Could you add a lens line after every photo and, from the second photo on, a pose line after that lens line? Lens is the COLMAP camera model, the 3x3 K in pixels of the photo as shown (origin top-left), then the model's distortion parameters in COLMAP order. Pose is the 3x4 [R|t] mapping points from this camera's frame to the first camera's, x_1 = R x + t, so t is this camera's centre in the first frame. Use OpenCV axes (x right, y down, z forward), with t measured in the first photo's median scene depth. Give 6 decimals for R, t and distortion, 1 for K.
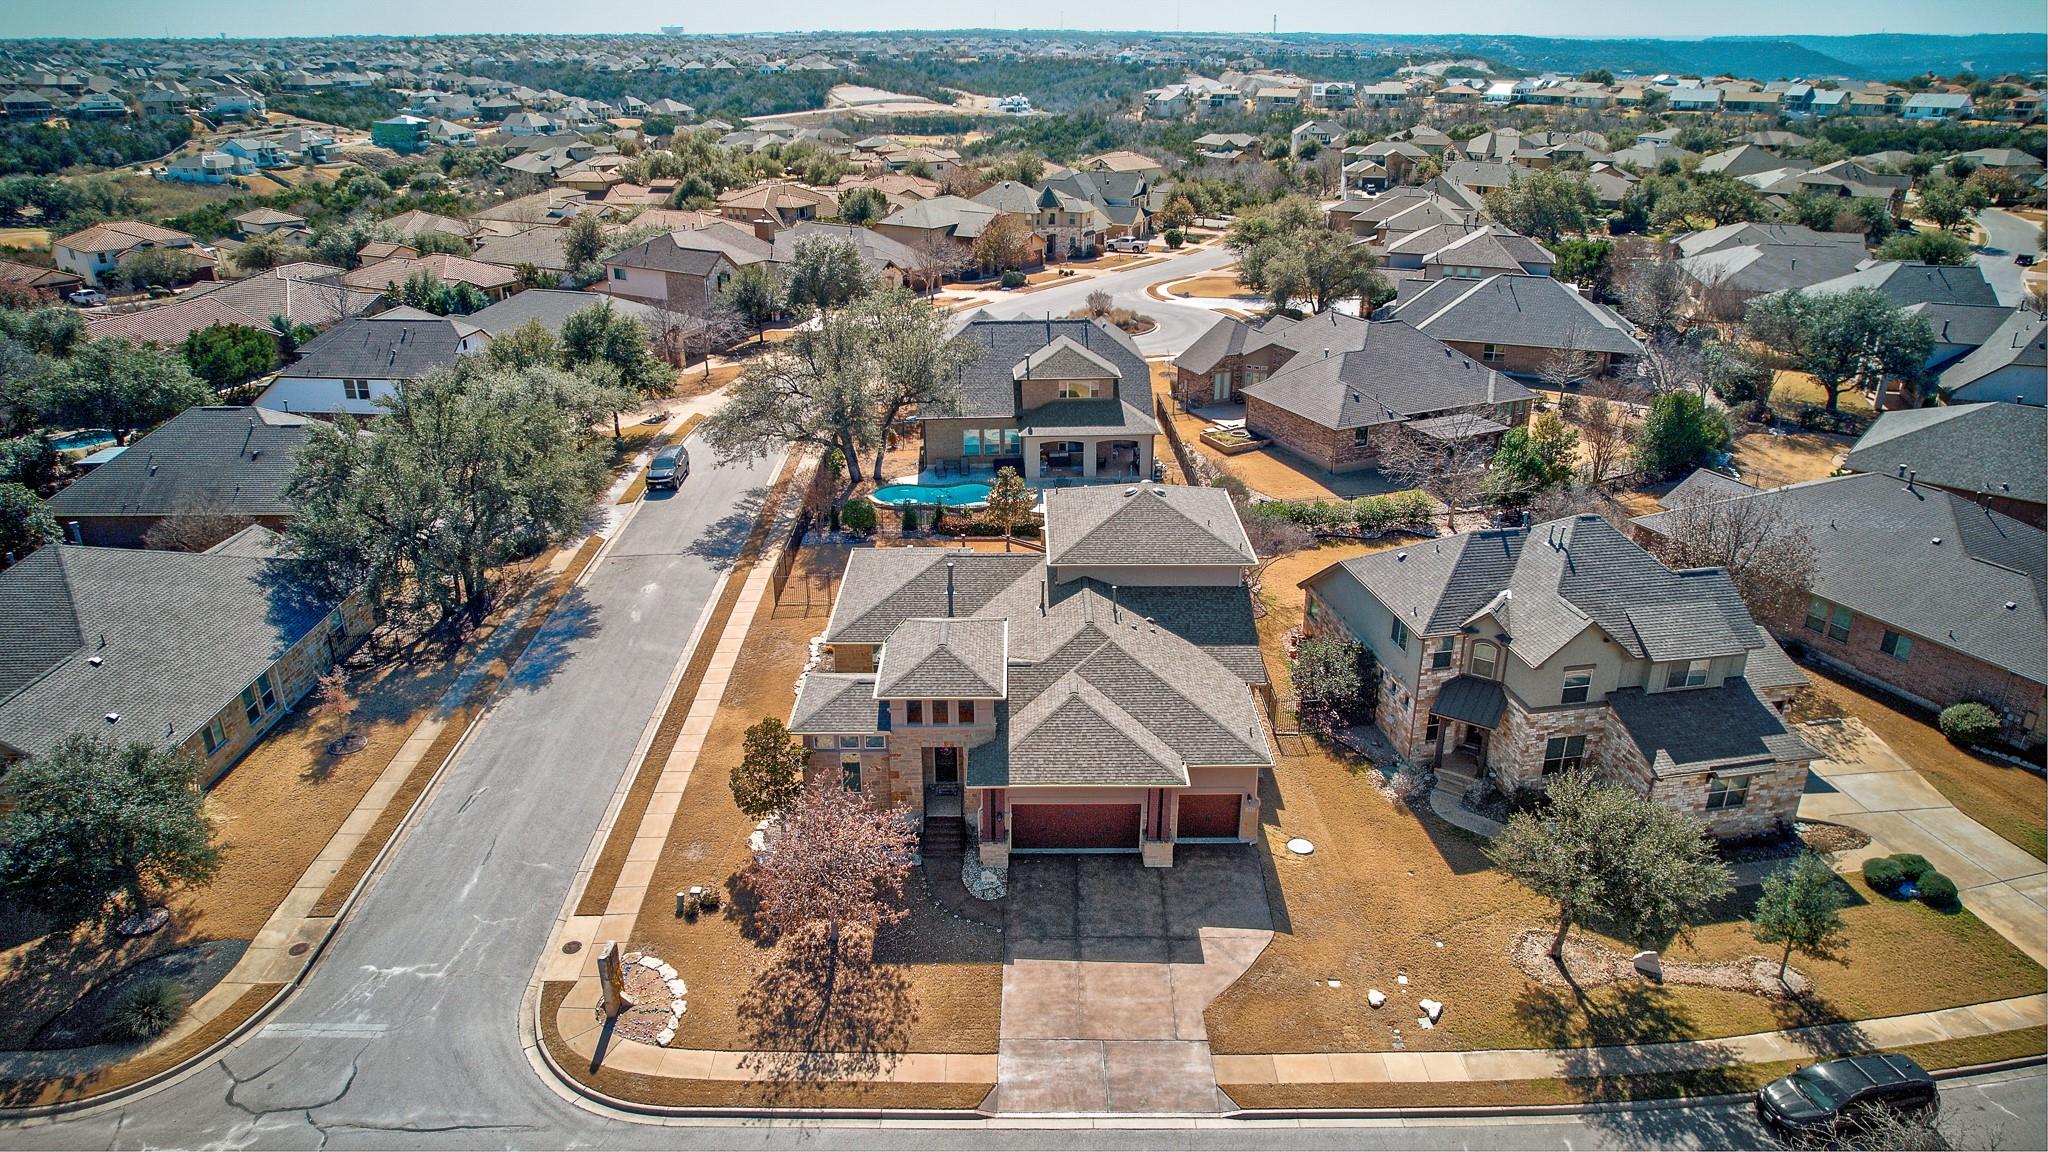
lens RADIAL K [[1316.9, 0, 1024.0], [0, 1316.9, 576.0], [0, 0, 1]] dist [-0.088803, 0.085022]
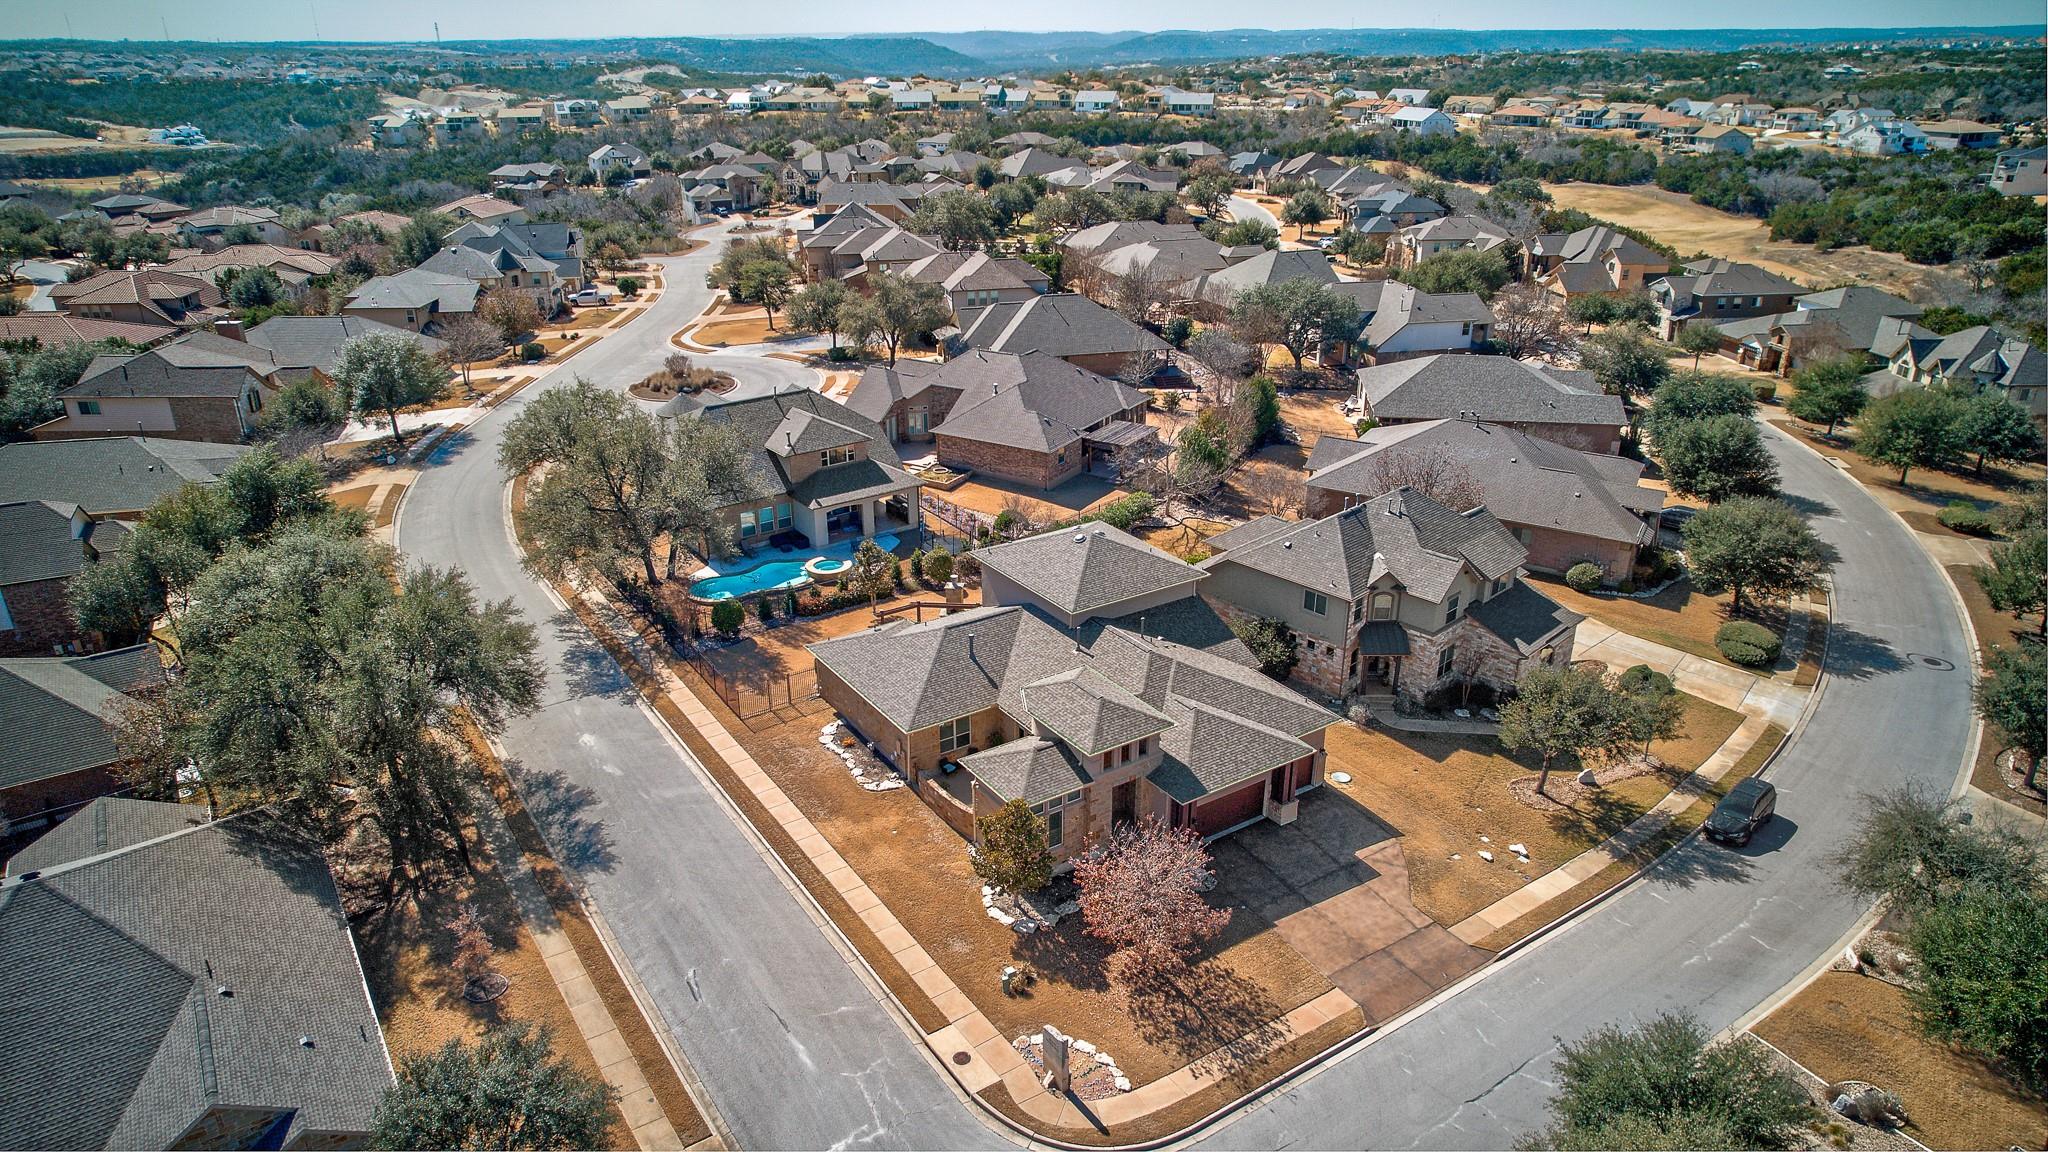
lens RADIAL K [[1316.9, 0, 1024.0], [0, 1316.9, 576.0], [0, 0, 1]] dist [-0.088803, 0.085022]
pose [[0.836068, -0.213162, 0.505521, -0.338786], [0.214096, 0.975142, 0.057097, -0.066127], [-0.505126, 0.060493, 0.860923, 0.014957]]
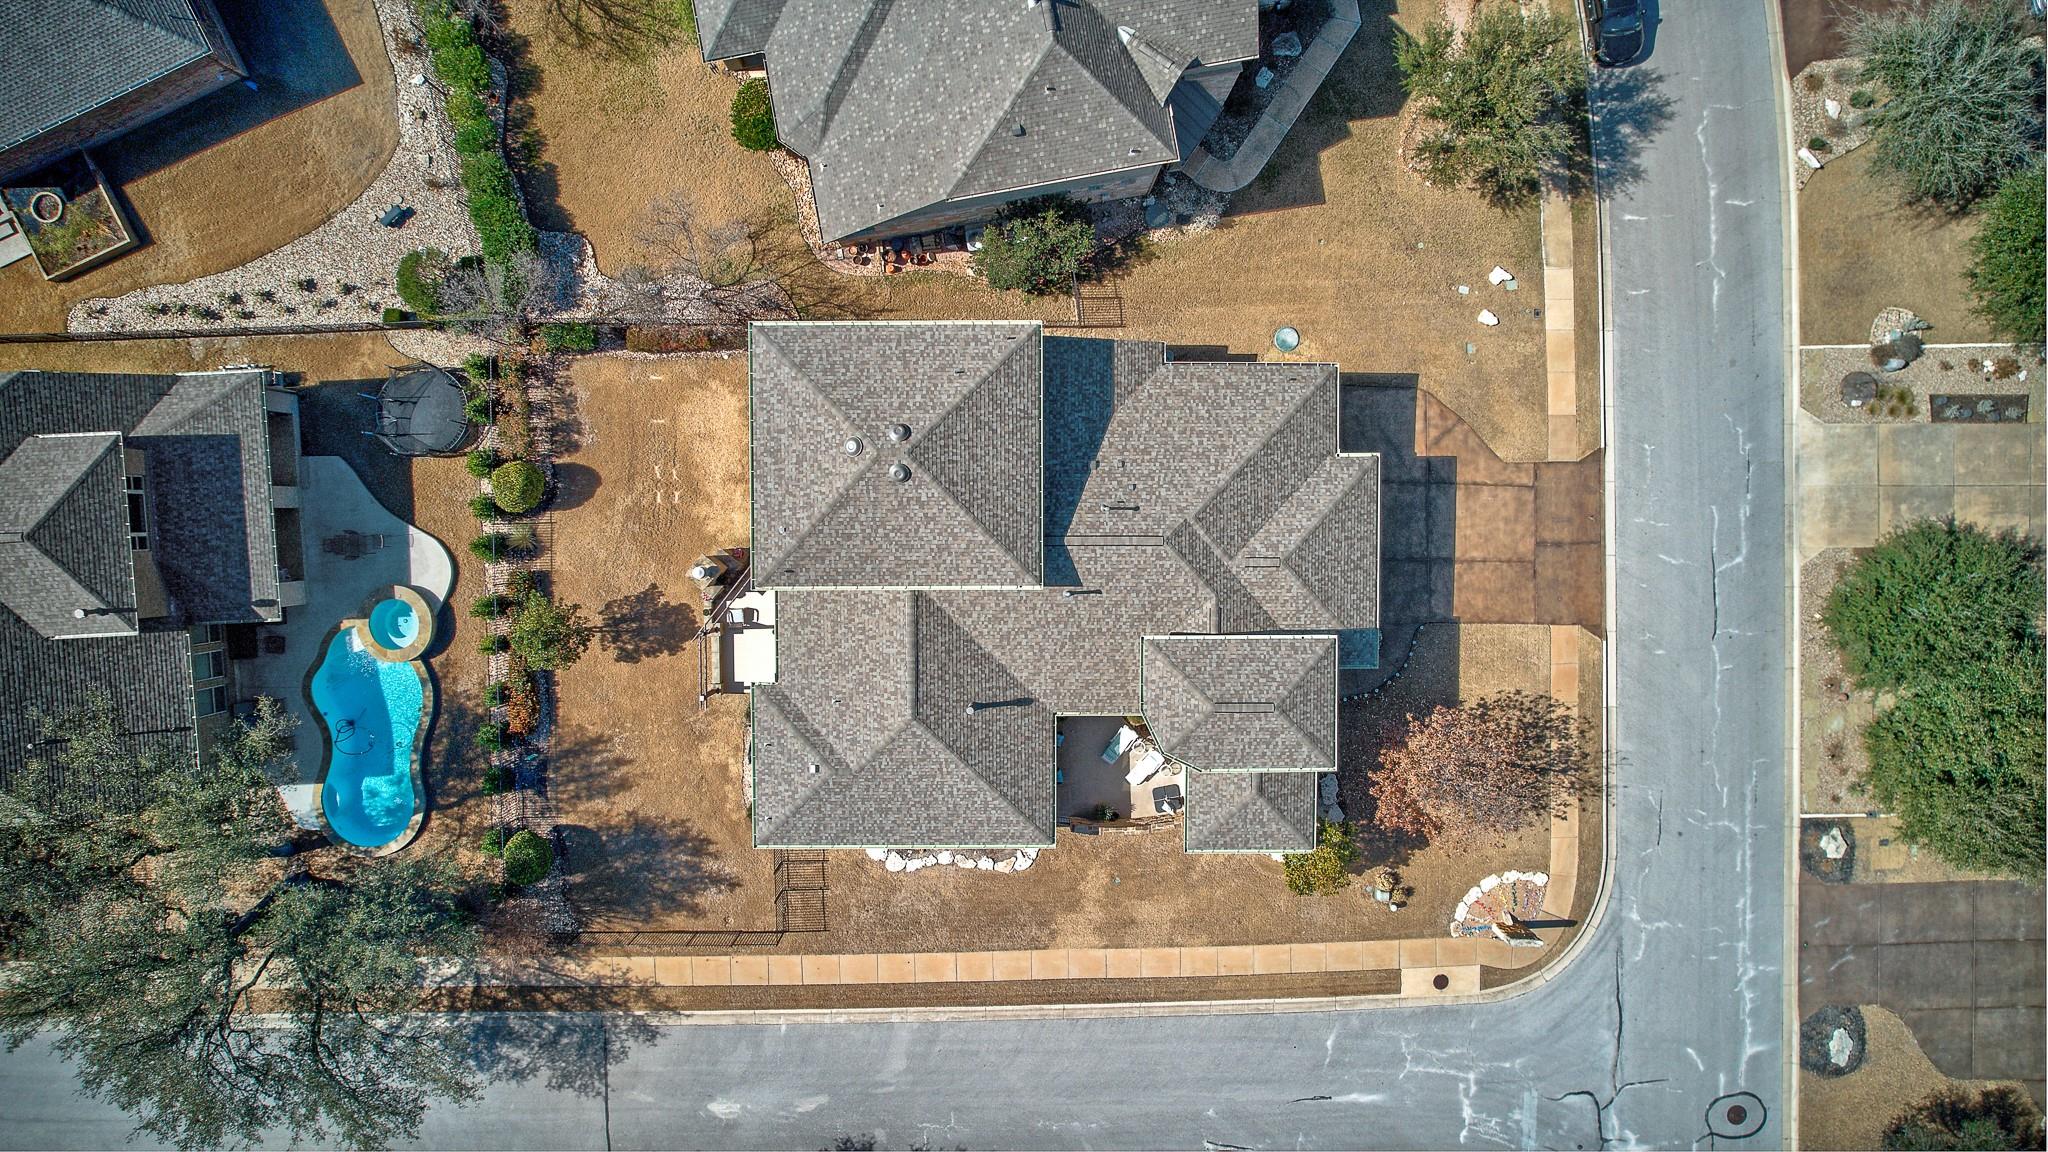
lens RADIAL K [[1316.9, 0, 1024.0], [0, 1316.9, 576.0], [0, 0, 1]] dist [-0.088803, 0.085022]
pose [[0.003916, -0.998870, -0.047356, 0.037325], [0.379794, -0.042323, 0.924102, -0.426544], [-0.925063, -0.021604, 0.379199, 0.405305]]
